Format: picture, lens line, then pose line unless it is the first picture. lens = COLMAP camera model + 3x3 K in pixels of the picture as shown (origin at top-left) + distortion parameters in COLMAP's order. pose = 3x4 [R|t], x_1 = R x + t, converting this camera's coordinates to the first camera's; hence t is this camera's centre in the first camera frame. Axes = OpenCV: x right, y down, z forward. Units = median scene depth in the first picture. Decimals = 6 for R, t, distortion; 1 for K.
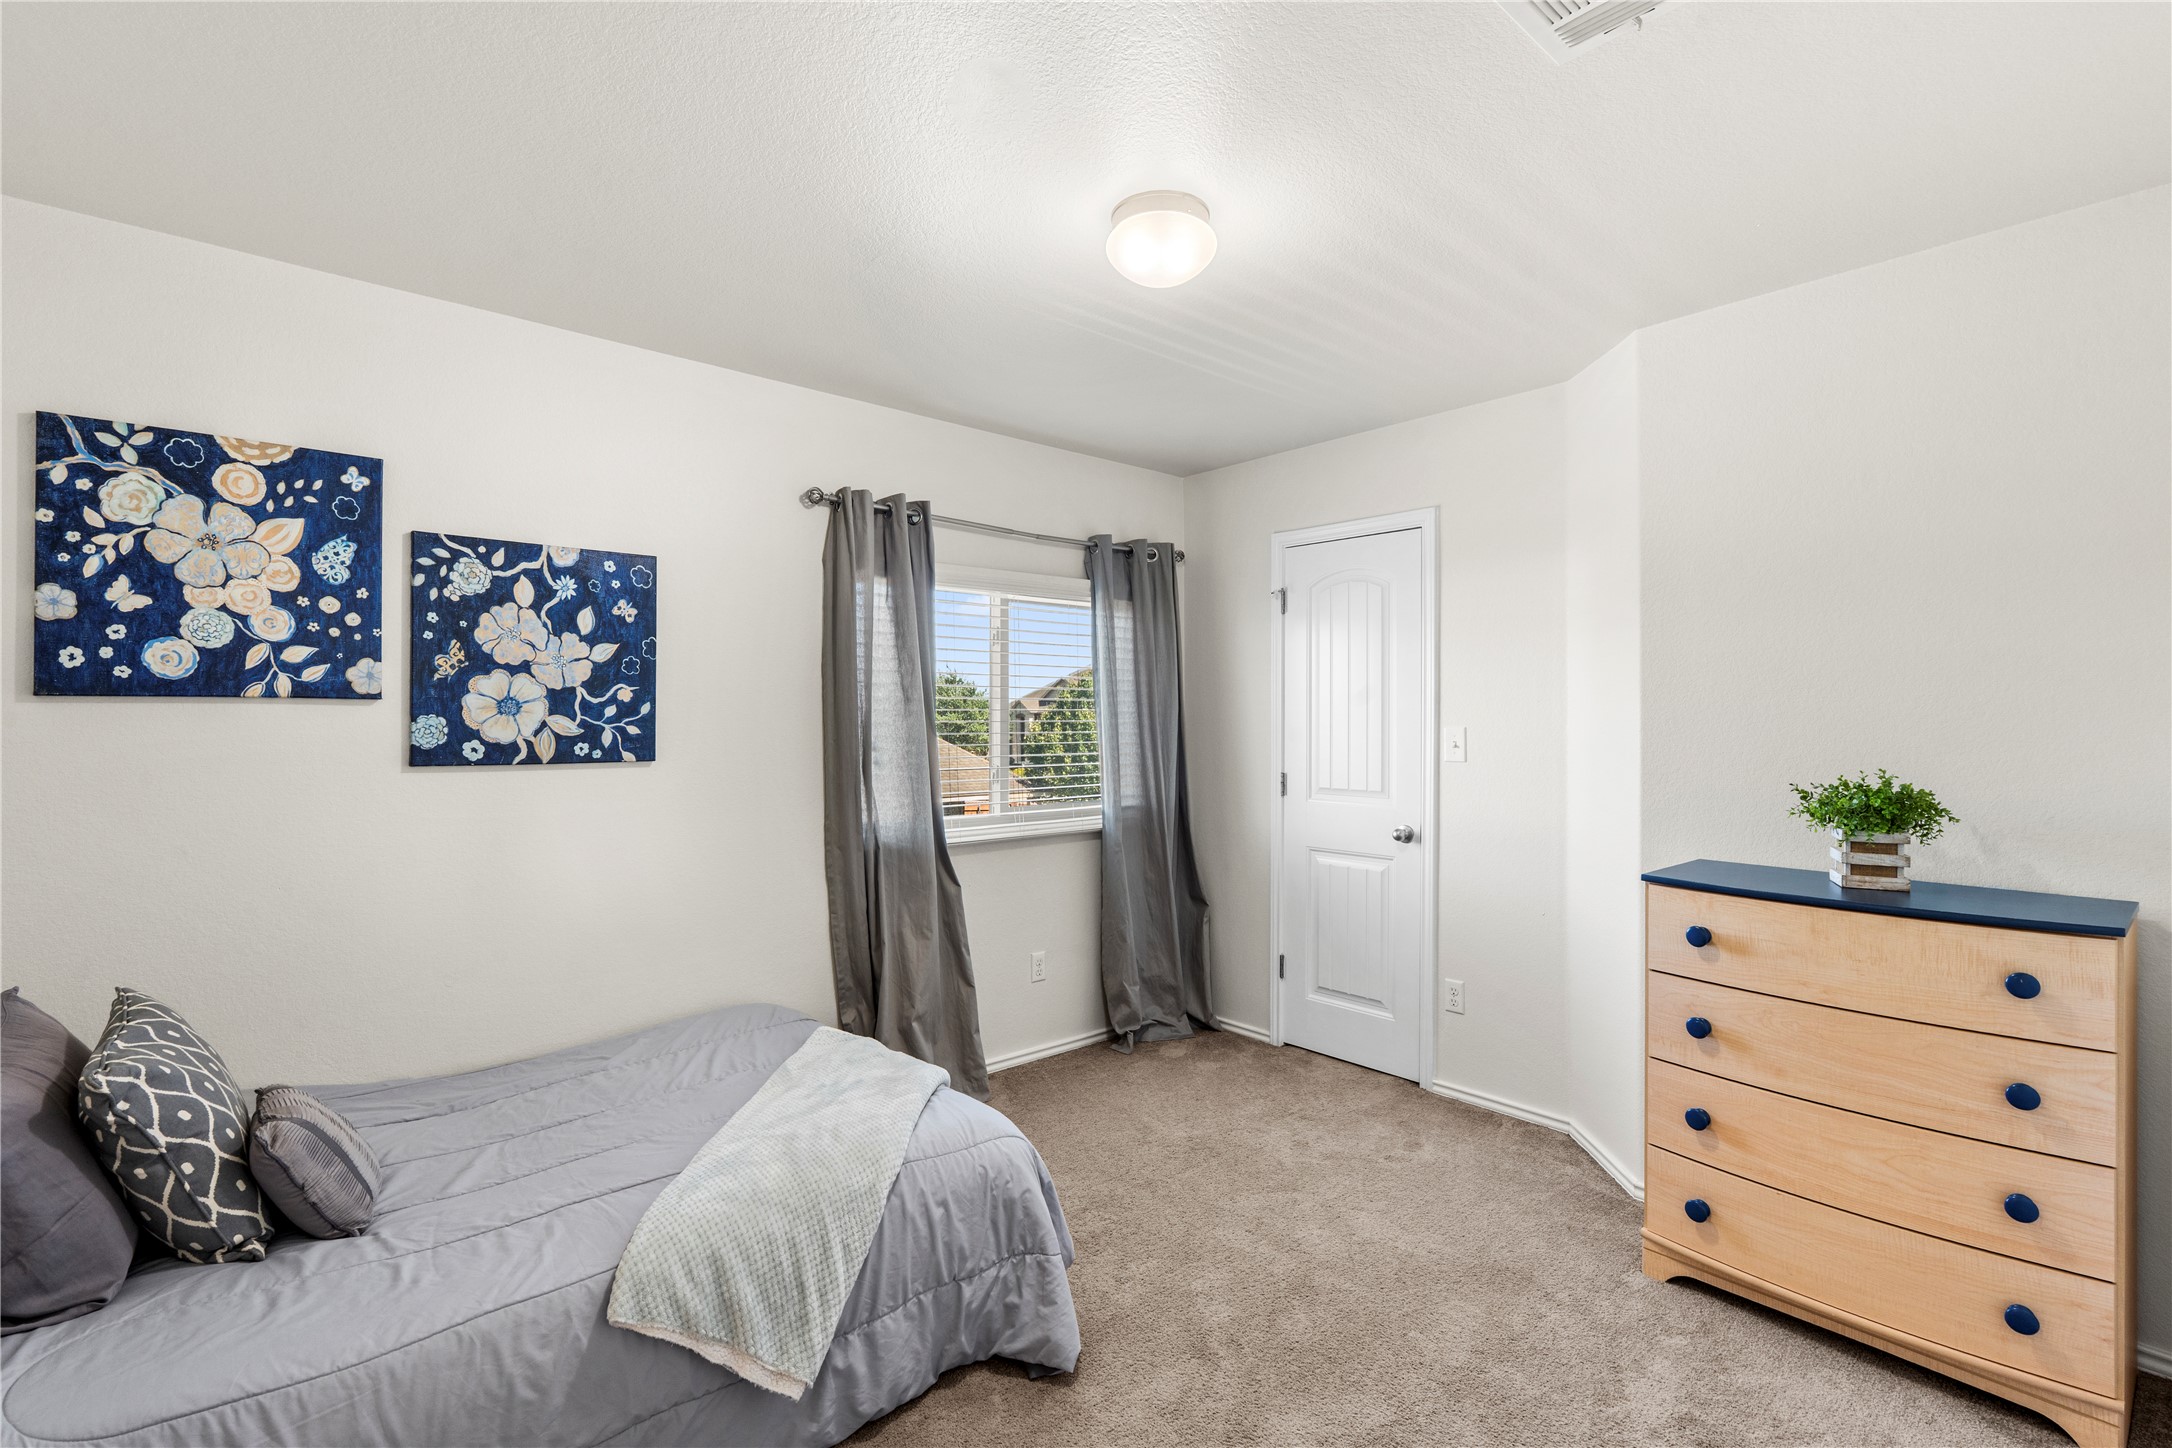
lens RADIAL K [[983.3, 0, 1097.0], [0, 983.3, 721.0], [0, 0, 1]] dist [-0.005981, 0.004686]
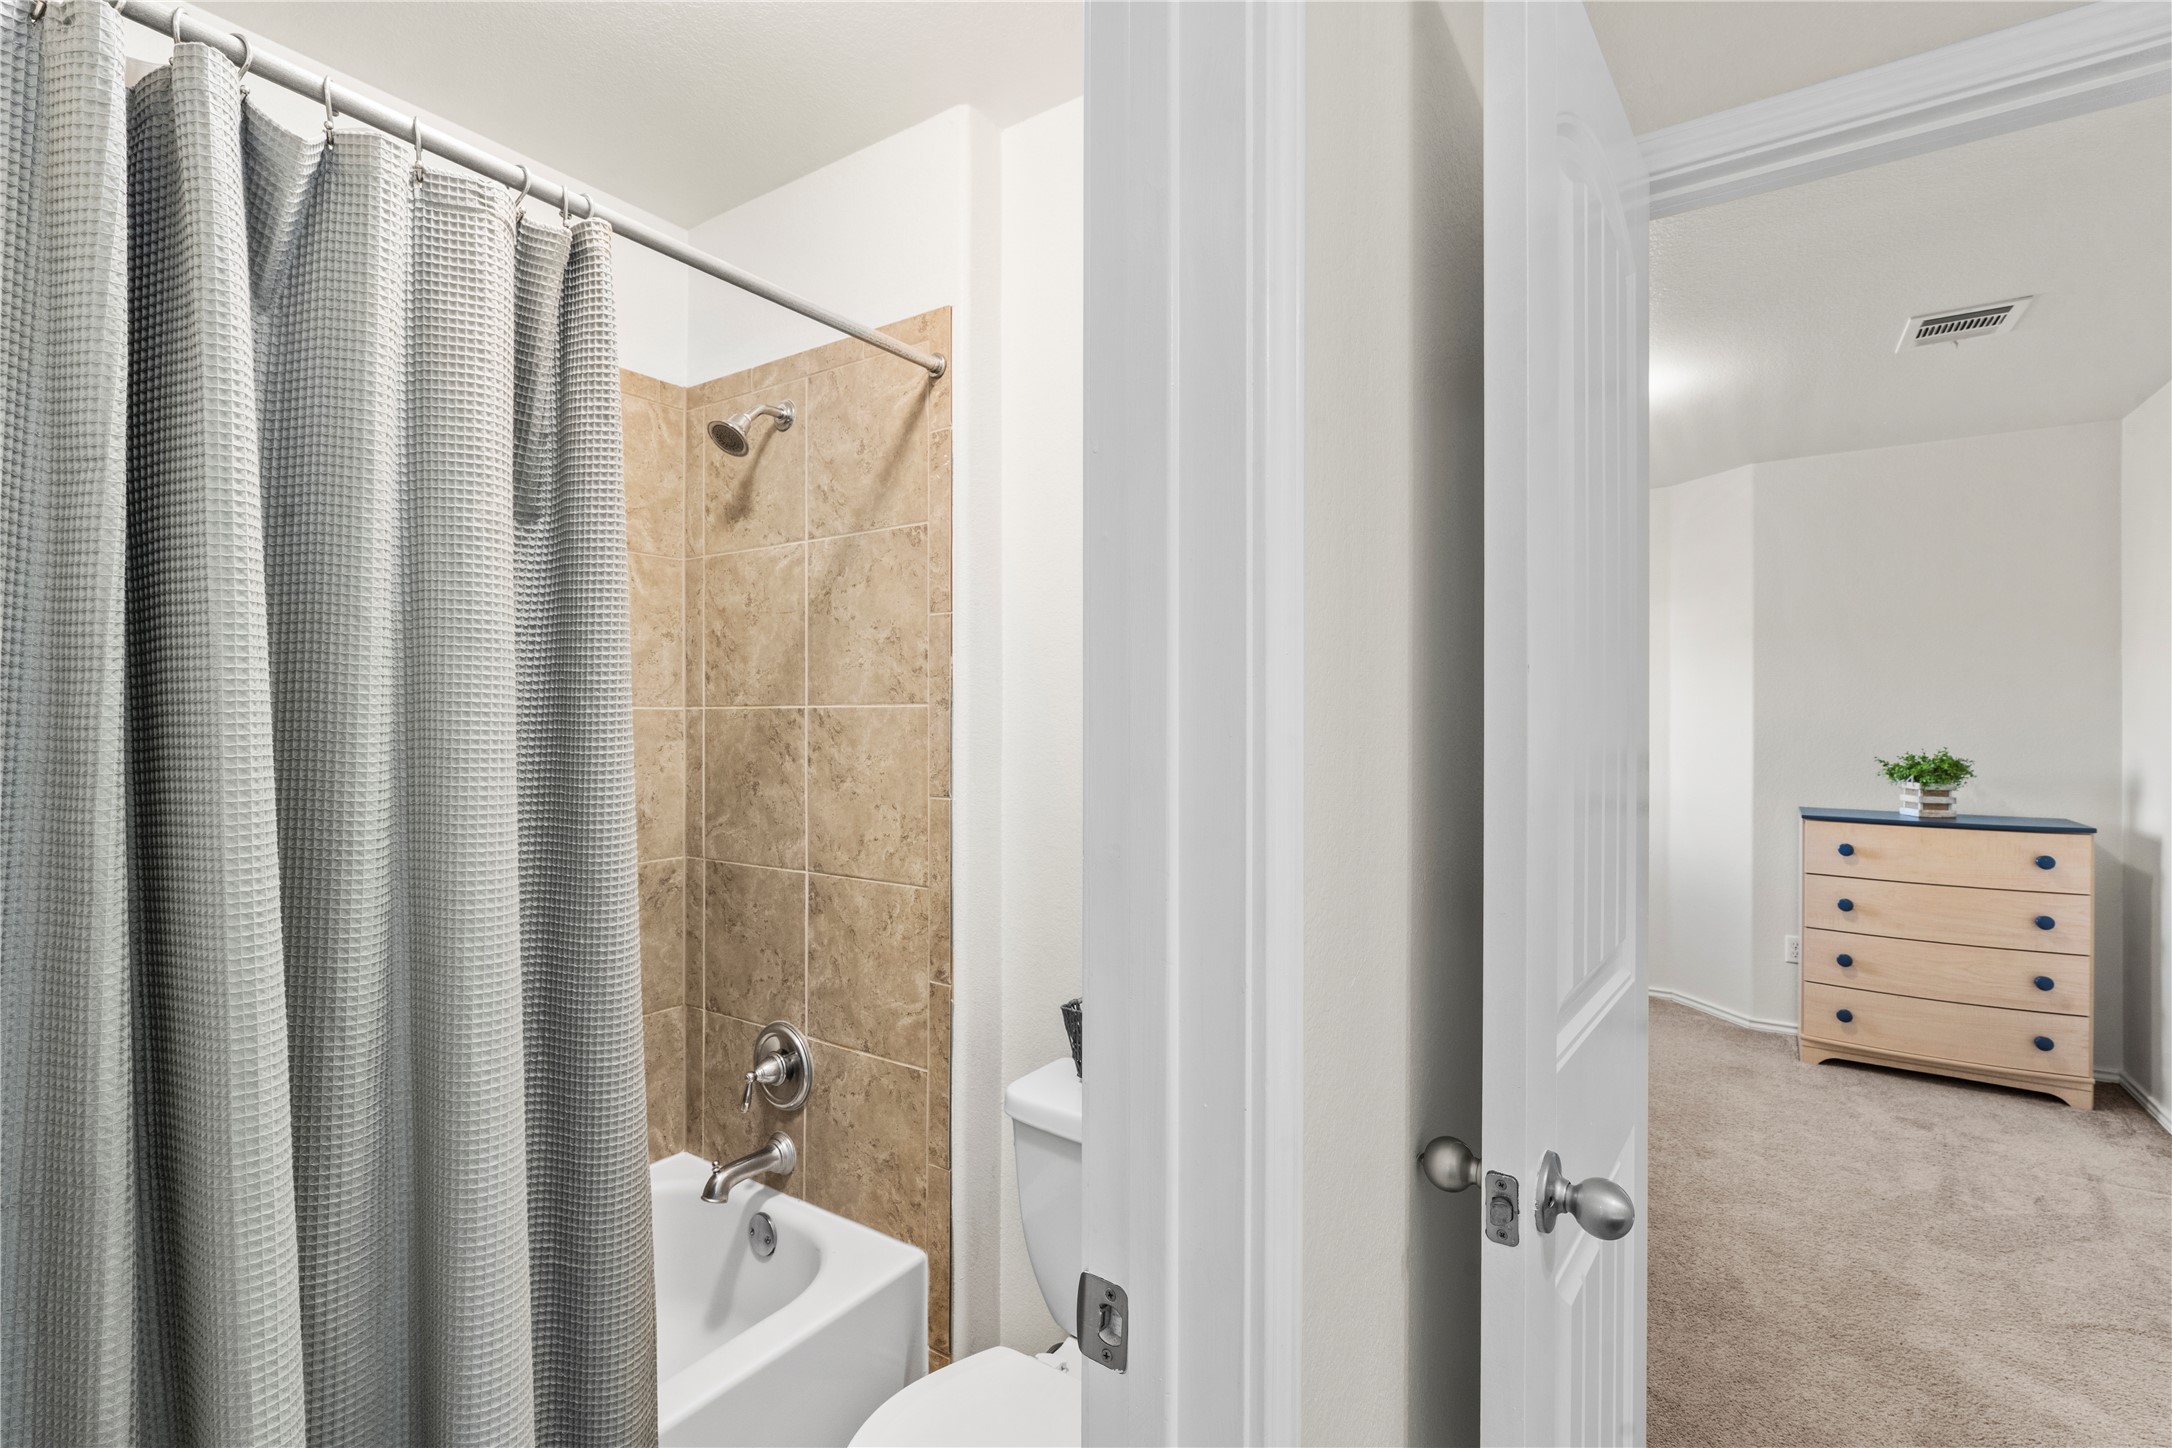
lens RADIAL K [[983.3, 0, 1071.0], [0, 983.3, 717.4], [0, 0, 1]] dist [-0.005981, 0.004686]
pose [[0.968364, 0.000230, 0.249541, -1.101134], [-0.000896, 0.999996, 0.002557, -0.006043], [-0.249540, -0.002700, 0.968361, -0.282103]]
